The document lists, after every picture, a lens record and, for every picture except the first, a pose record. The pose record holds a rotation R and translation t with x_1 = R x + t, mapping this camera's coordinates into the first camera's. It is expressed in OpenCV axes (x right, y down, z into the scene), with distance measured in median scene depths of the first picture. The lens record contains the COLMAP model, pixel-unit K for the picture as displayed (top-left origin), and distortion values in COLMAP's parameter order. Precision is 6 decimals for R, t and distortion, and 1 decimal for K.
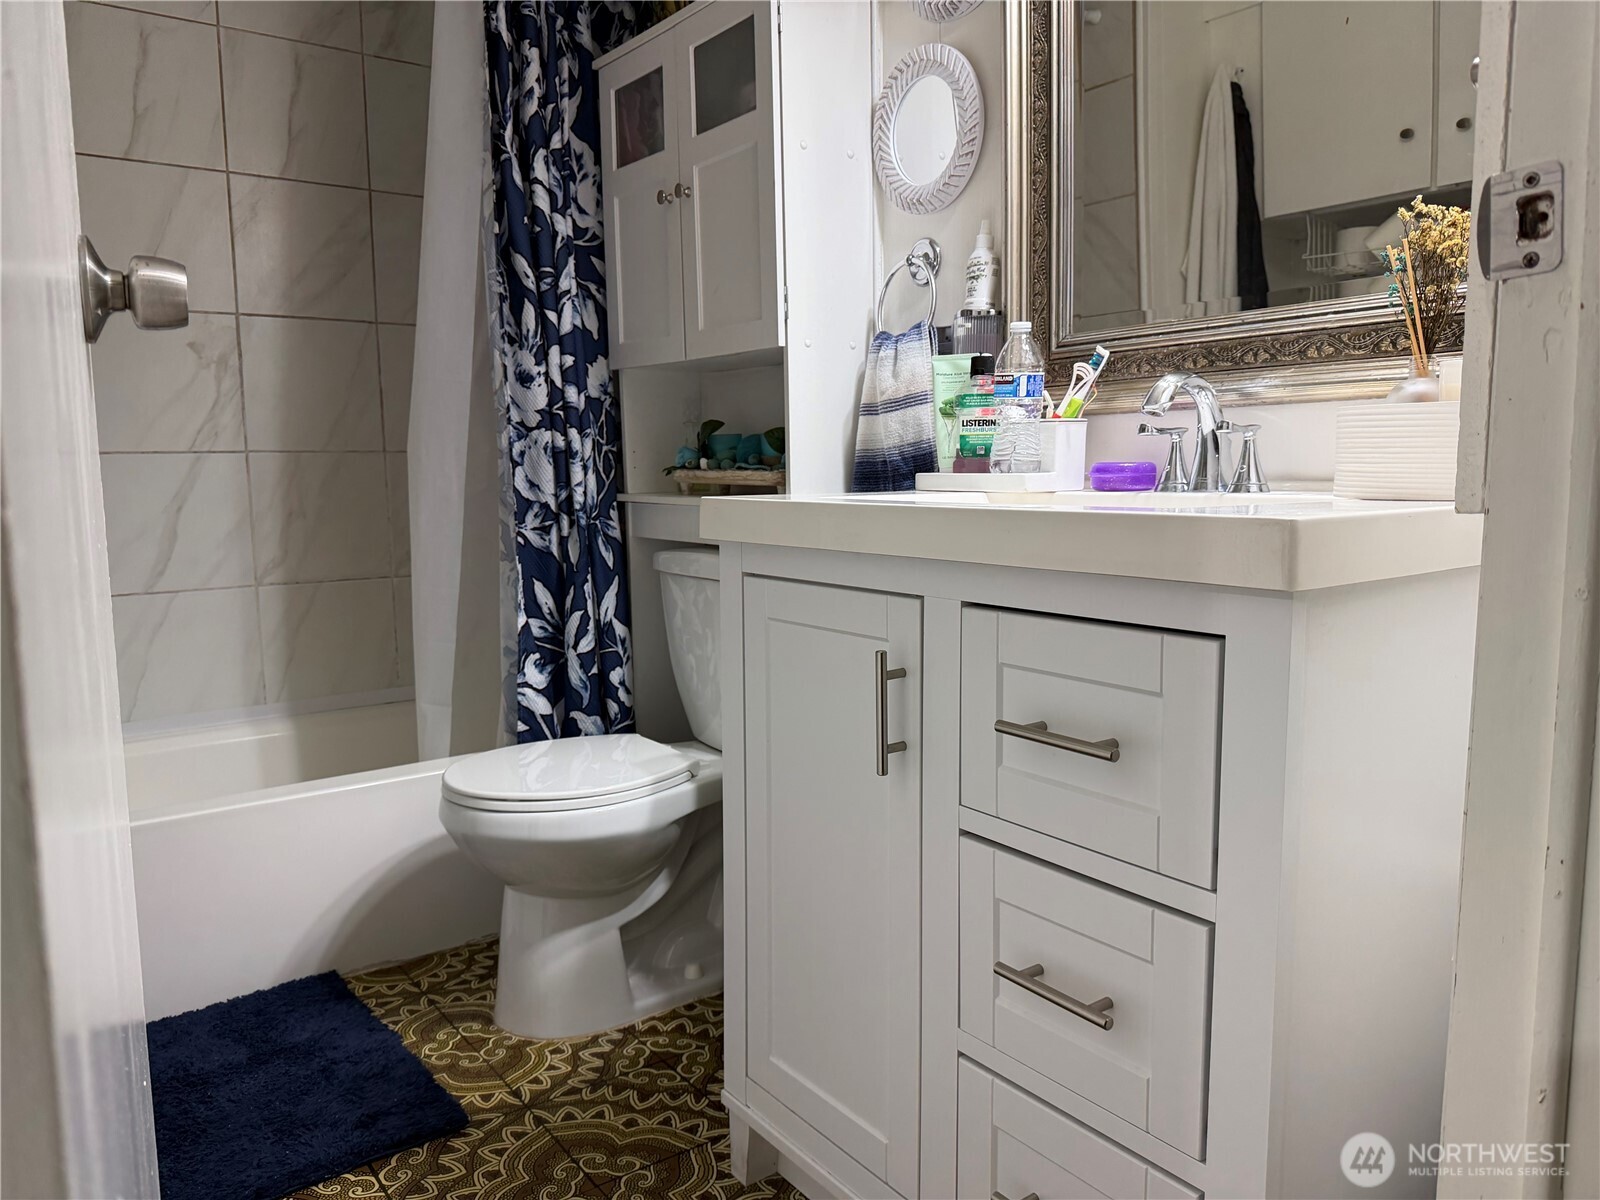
lens RADIAL K [[1121.7, 0, 800.0], [0, 1121.7, 600.0], [0, 0, 1]] dist [0.147906, -0.290820]
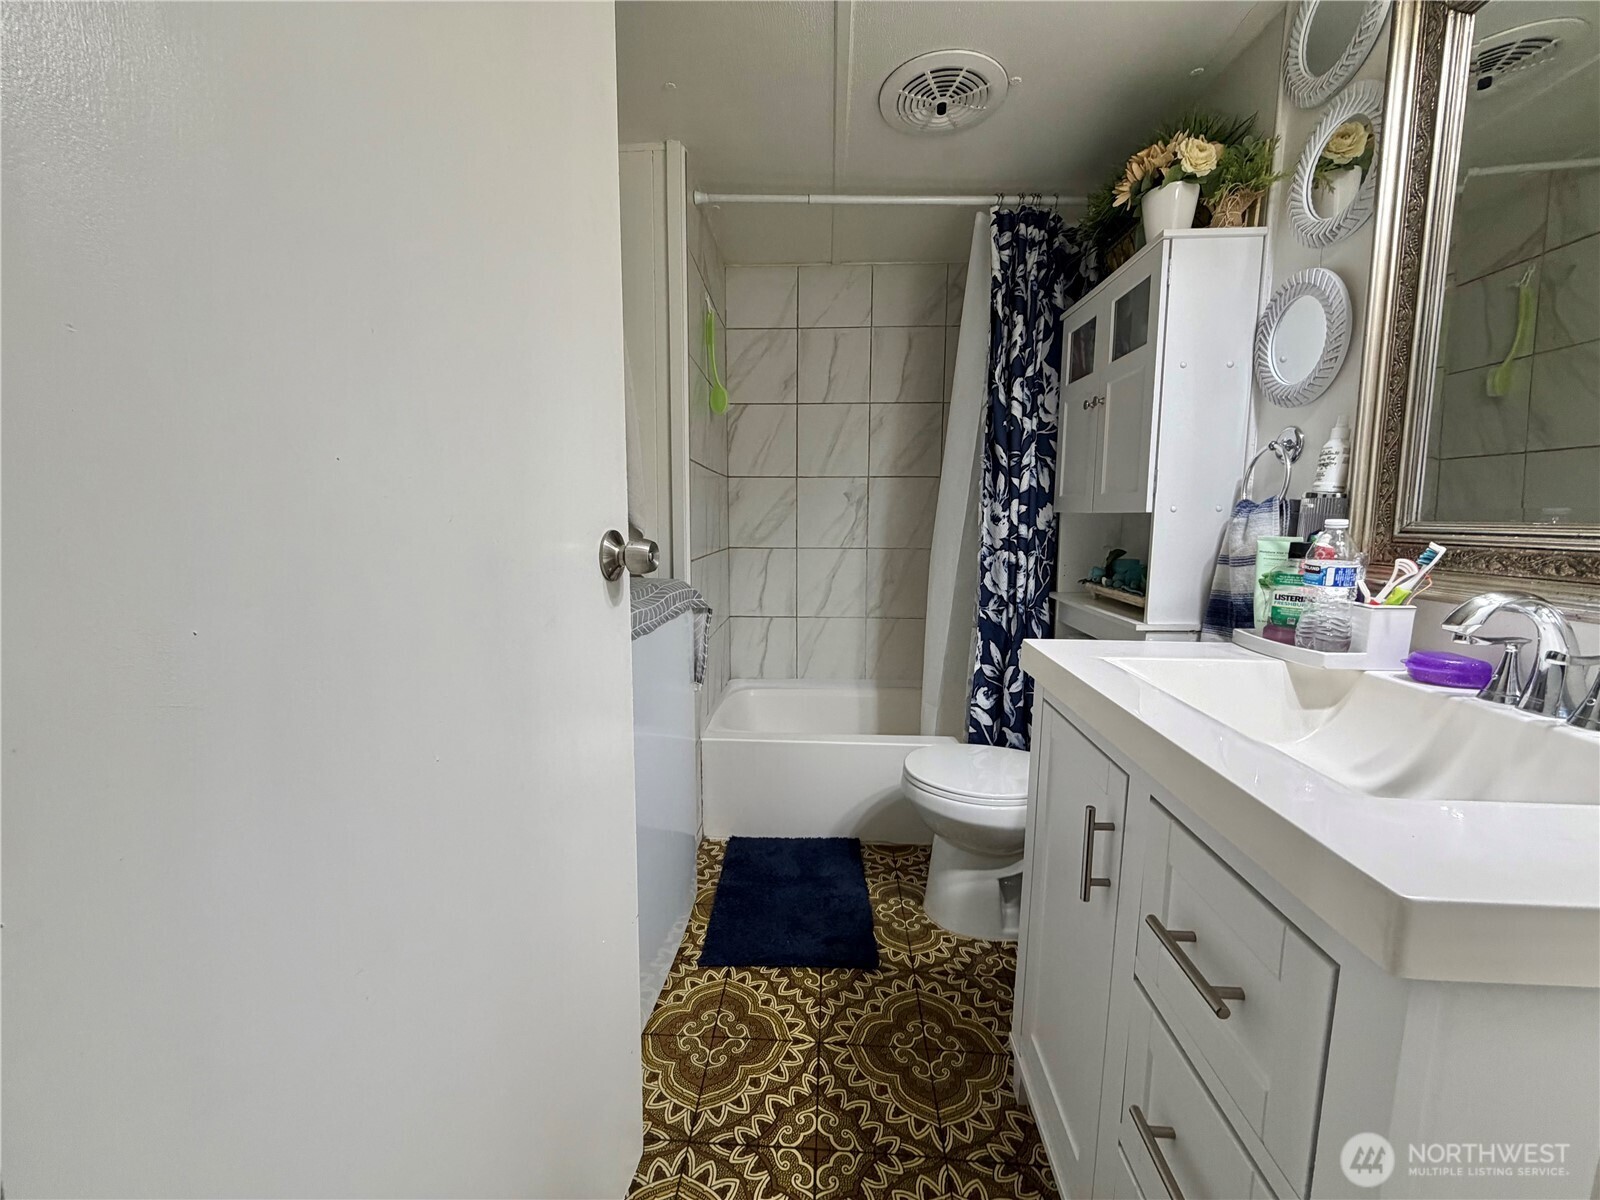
lens RADIAL K [[638.5, 0, 800.0], [0, 638.5, 600.0], [0, 0, 1]] dist [0.002431, -0.000385]
pose [[0.771473, 0.101806, -0.628064, 0.139186], [-0.093367, 0.994544, 0.046524, -0.106062], [0.629374, 0.022749, 0.776769, 0.128801]]
